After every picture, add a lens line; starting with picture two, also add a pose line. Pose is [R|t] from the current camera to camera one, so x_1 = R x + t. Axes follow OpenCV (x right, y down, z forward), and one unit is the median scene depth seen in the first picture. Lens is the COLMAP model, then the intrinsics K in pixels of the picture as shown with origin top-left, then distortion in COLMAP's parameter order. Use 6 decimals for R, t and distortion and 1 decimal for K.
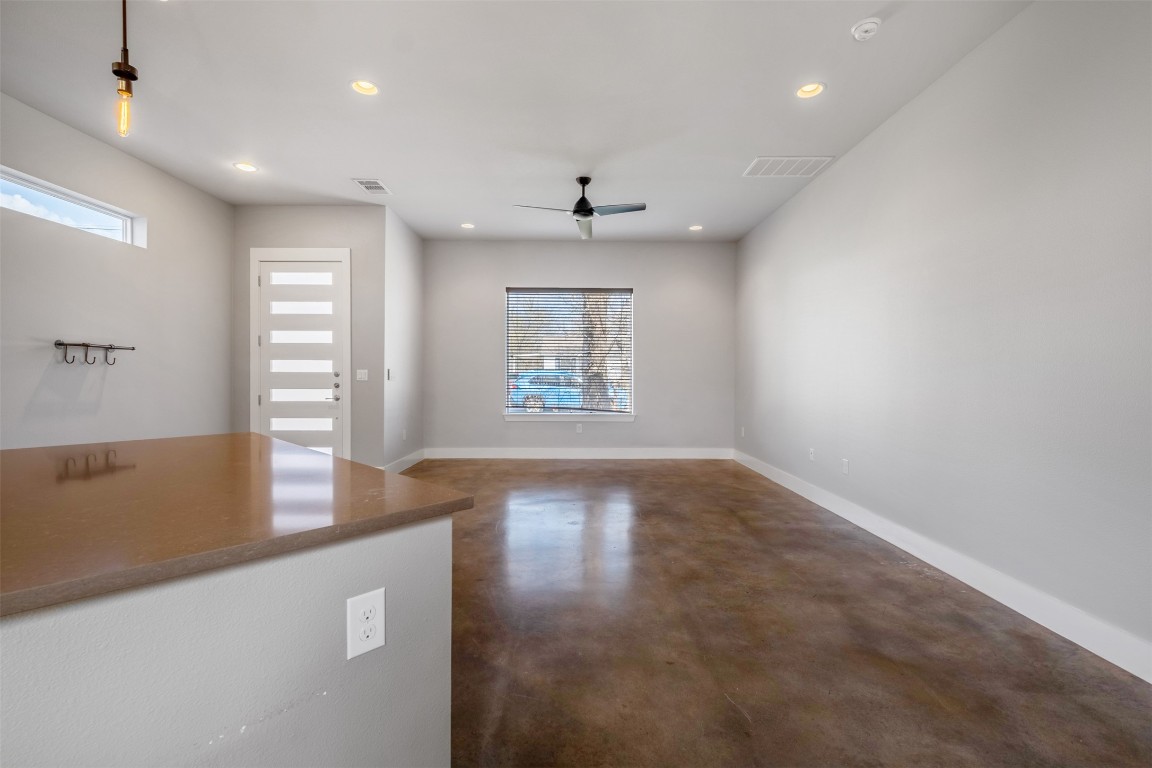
lens RADIAL K [[500.4, 0, 574.3], [0, 500.4, 374.5], [0, 0, 1]] dist [0.007624, -0.001021]
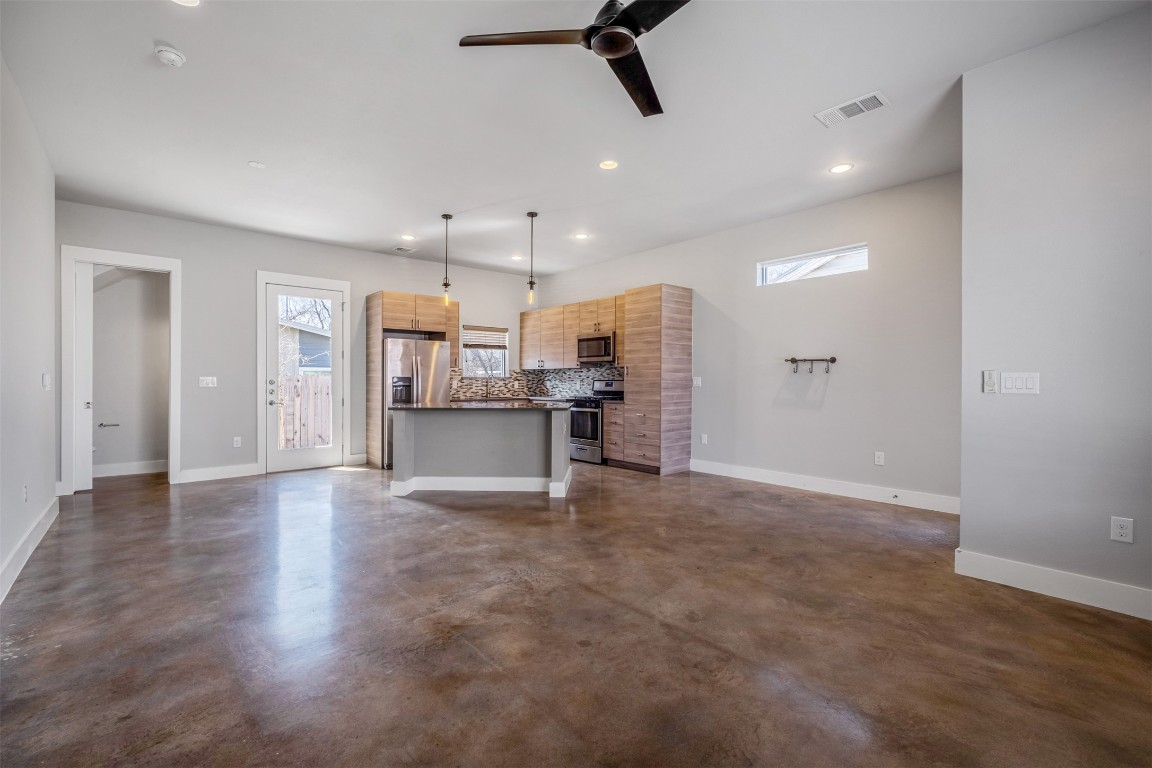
lens RADIAL K [[500.4, 0, 575.8], [0, 500.4, 381.2], [0, 0, 1]] dist [0.007624, -0.001021]
pose [[-0.754418, 0.000683, -0.656394, 0.467097], [-0.001790, 0.999994, 0.003097, -0.002738], [0.656392, 0.003511, -0.754412, 1.784115]]
